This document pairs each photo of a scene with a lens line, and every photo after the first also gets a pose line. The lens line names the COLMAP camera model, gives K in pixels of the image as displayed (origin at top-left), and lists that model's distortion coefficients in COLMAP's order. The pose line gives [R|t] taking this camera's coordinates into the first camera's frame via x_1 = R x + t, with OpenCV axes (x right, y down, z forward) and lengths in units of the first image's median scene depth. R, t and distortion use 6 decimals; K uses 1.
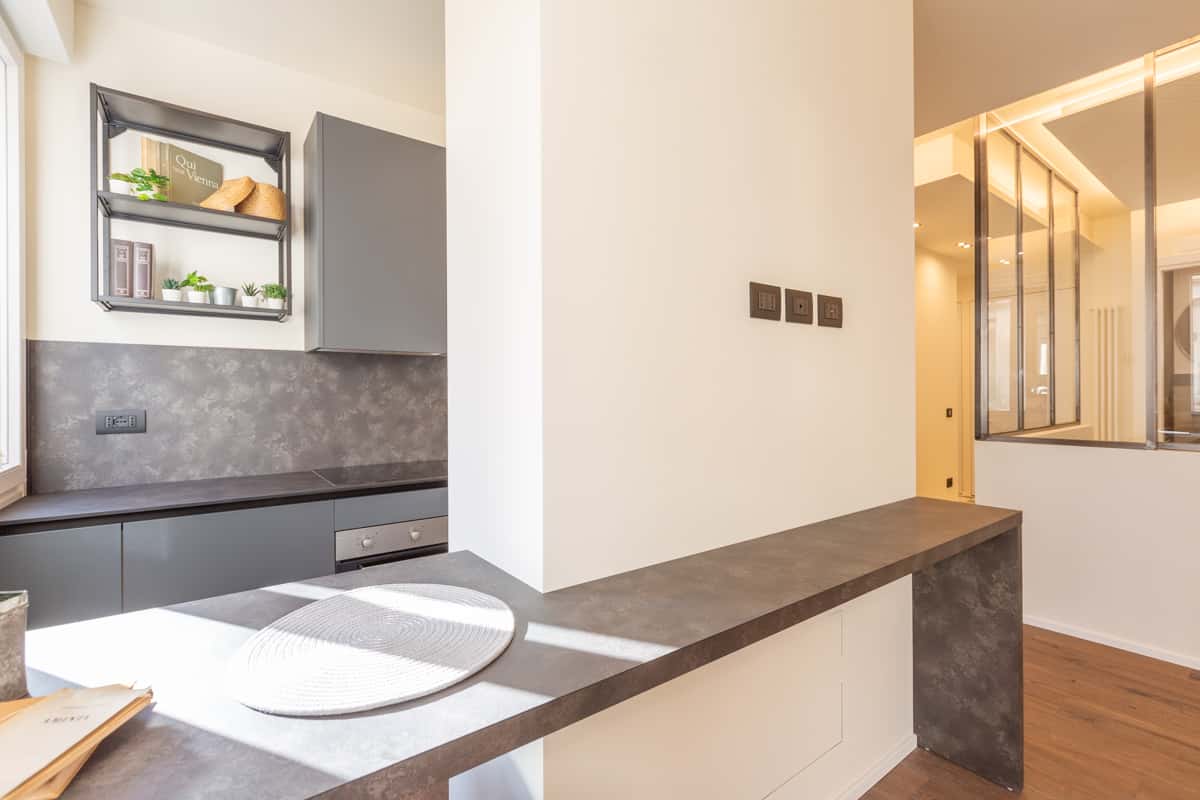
lens RADIAL K [[531.7, 0, 600.0], [0, 531.7, 393.6], [0, 0, 1]] dist [0.000682, -0.000618]
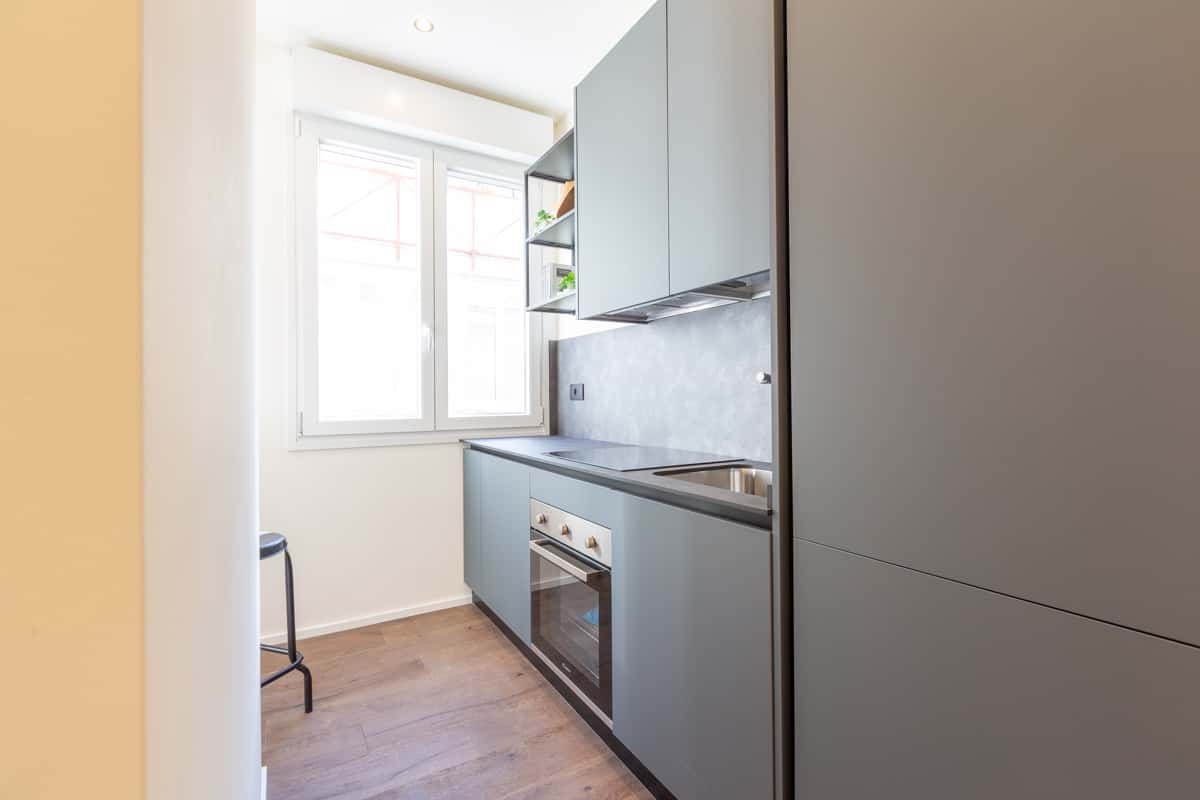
lens RADIAL K [[531.7, 0, 598.5], [0, 531.7, 401.1], [0, 0, 1]] dist [0.000682, -0.000618]
pose [[-0.097139, 0.011750, -0.995201, 0.489577], [0.005008, 0.999923, 0.011317, 0.061449], [0.995258, -0.003885, -0.097190, 1.187785]]
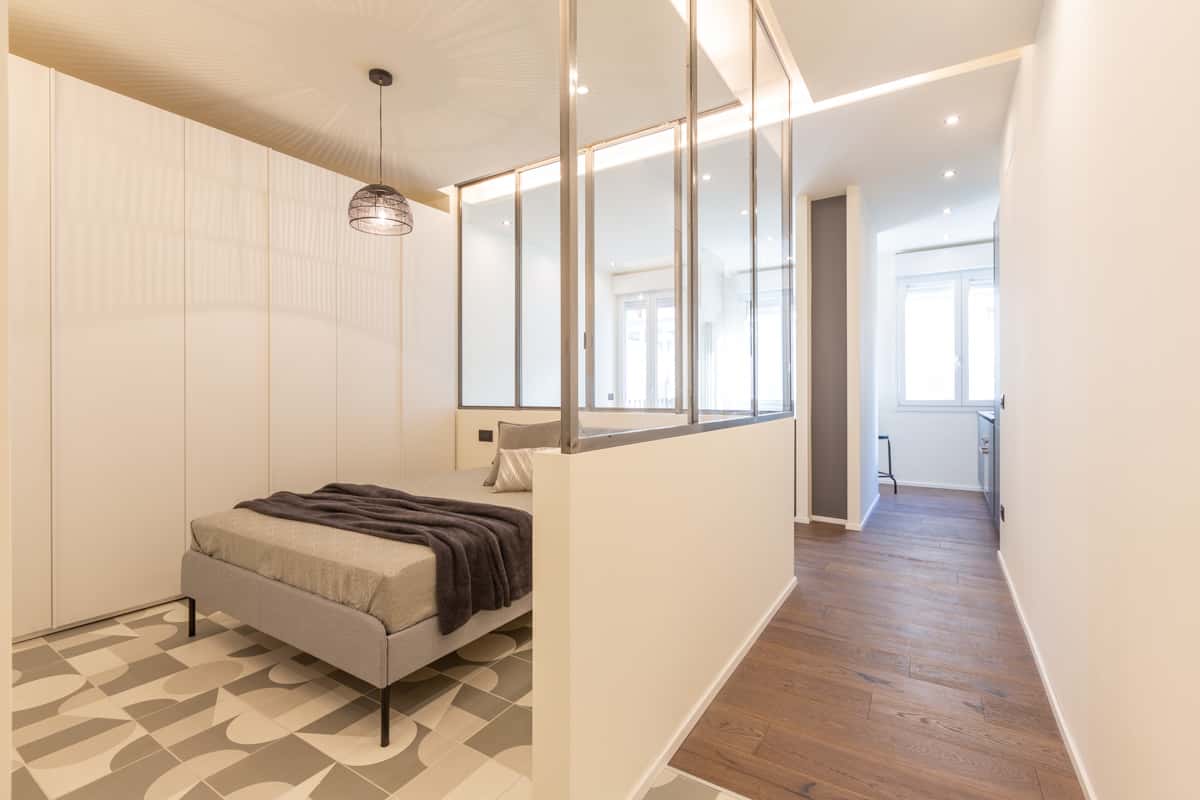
lens RADIAL K [[531.7, 0, 598.7], [0, 531.7, 394.1], [0, 0, 1]] dist [0.000682, -0.000618]
pose [[-0.933259, 0.008908, -0.359095, 2.033566], [0.008041, 0.999960, 0.003908, 0.057668], [0.359115, 0.000759, -0.933293, 2.606562]]
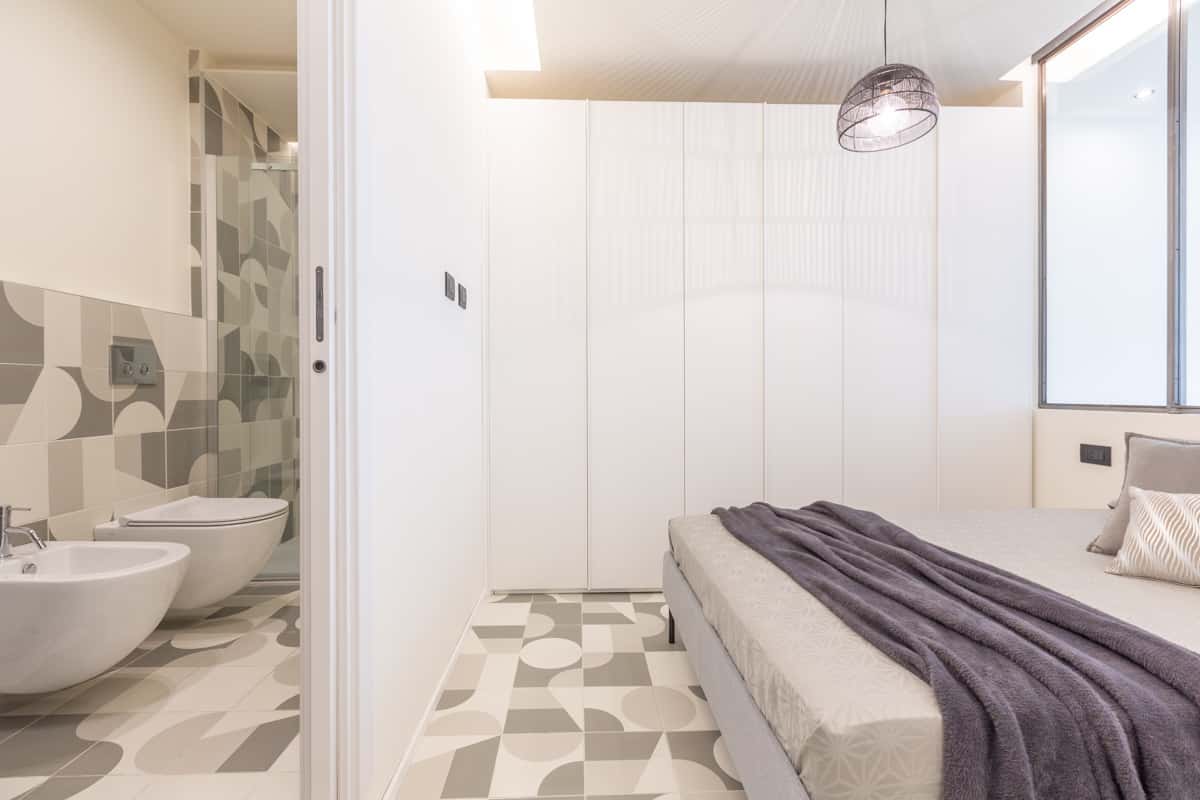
lens RADIAL K [[531.7, 0, 599.3], [0, 531.7, 393.4], [0, 0, 1]] dist [0.000682, -0.000618]
pose [[-0.827249, 0.006887, 0.561794, 1.960455], [0.008374, 0.999965, 0.000072, 0.073384], [-0.561774, 0.004764, -0.827277, 2.186717]]
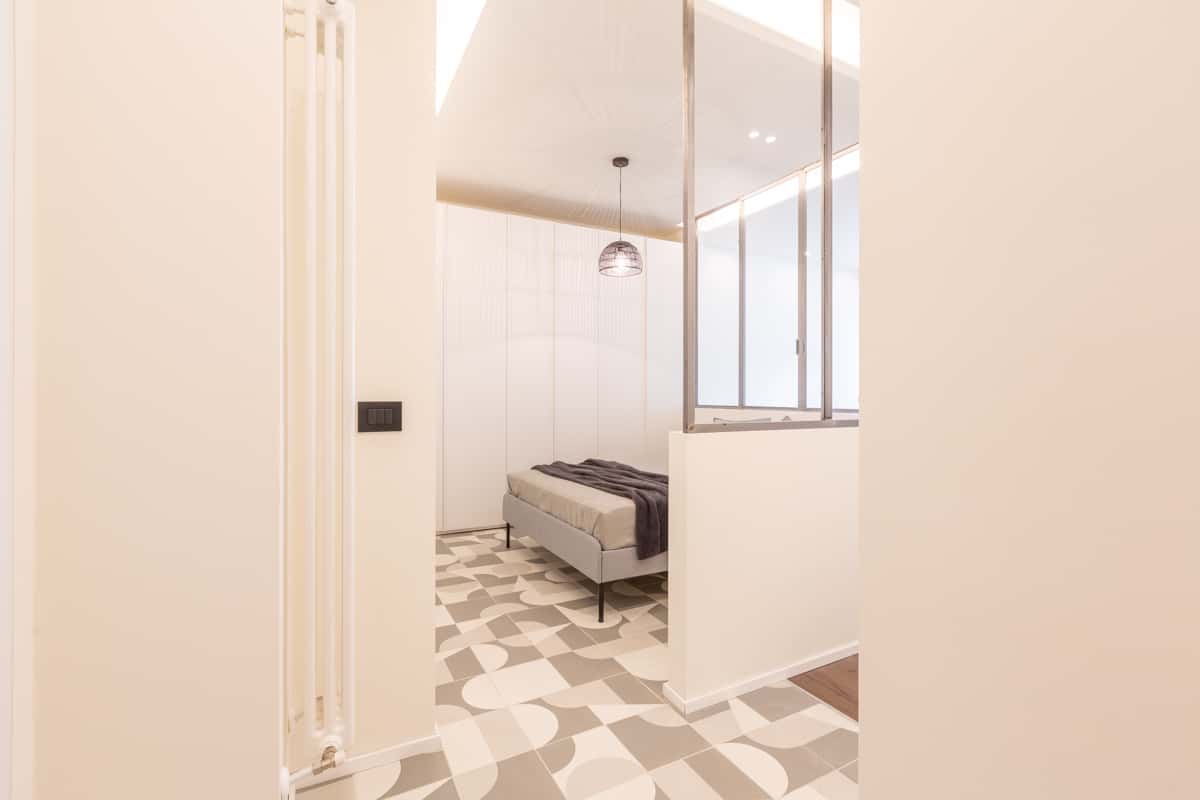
lens RADIAL K [[531.7, 0, 596.6], [0, 531.7, 394.6], [0, 0, 1]] dist [0.000682, -0.000618]
pose [[-0.988994, 0.005025, 0.147869, 1.877435], [0.005009, 0.999987, -0.000483, 0.058642], [-0.147869, 0.000263, -0.989007, 2.964605]]
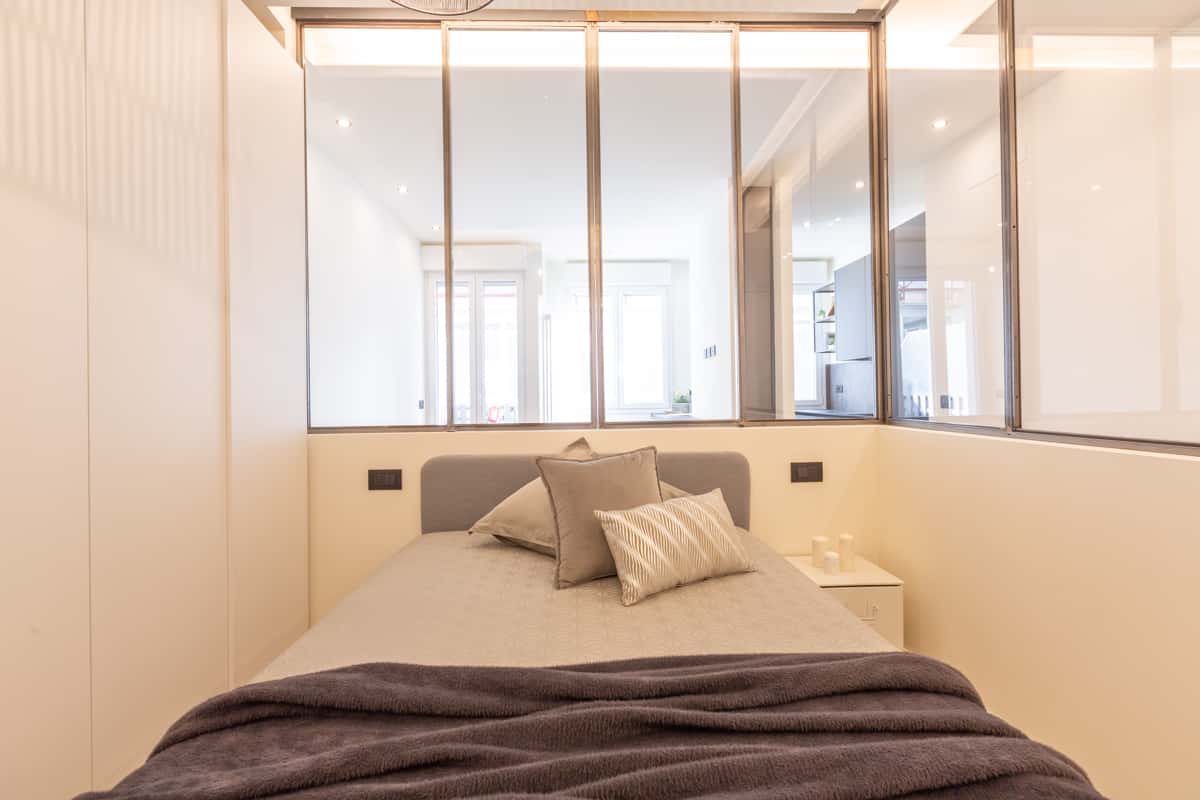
lens RADIAL K [[531.7, 0, 600.1], [0, 531.7, 393.4], [0, 0, 1]] dist [0.000682, -0.000618]
pose [[-0.566725, 0.014403, -0.823781, 2.376959], [0.019002, 0.999810, 0.004407, 0.041174], [0.823688, -0.013156, -0.566891, 1.589107]]
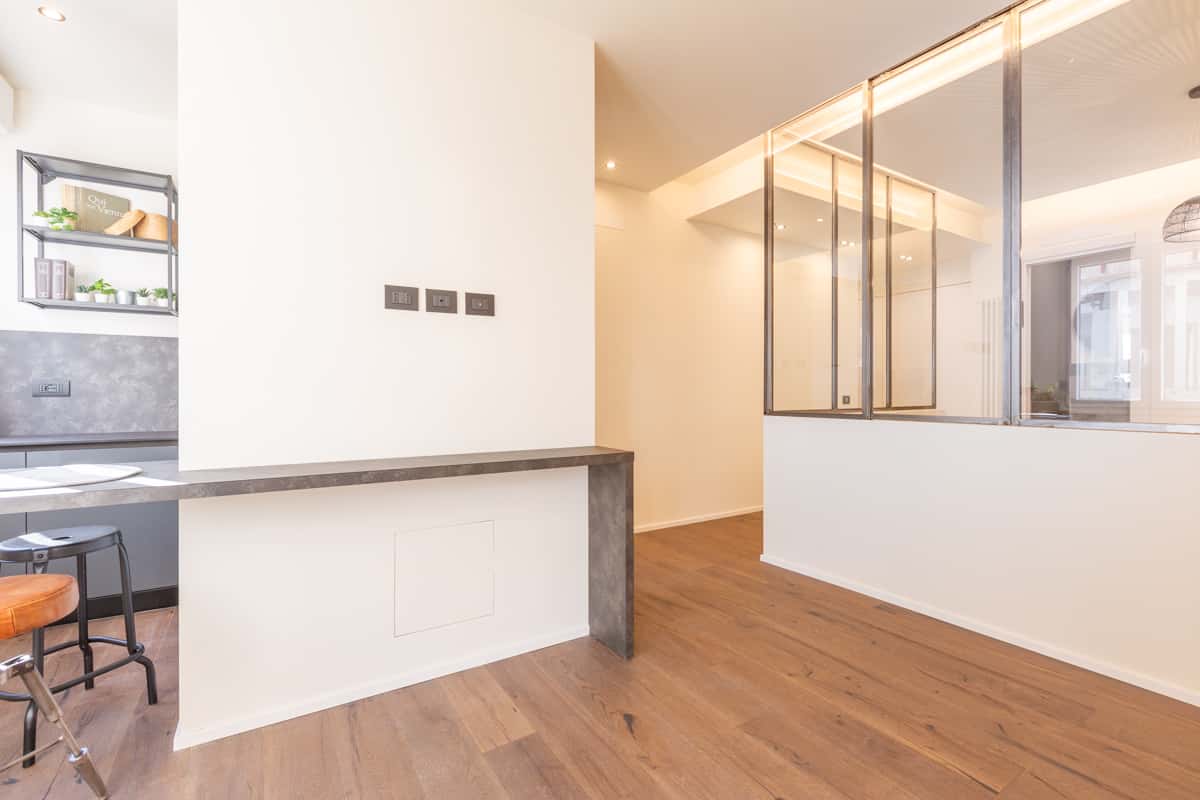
lens RADIAL K [[531.7, 0, 600.0], [0, 531.7, 394.2], [0, 0, 1]] dist [0.000682, -0.000618]
pose [[0.996943, 0.005582, -0.077930, 0.636208], [-0.005214, 0.999974, 0.004926, 0.053637], [0.077956, -0.004504, 0.996947, -0.273871]]
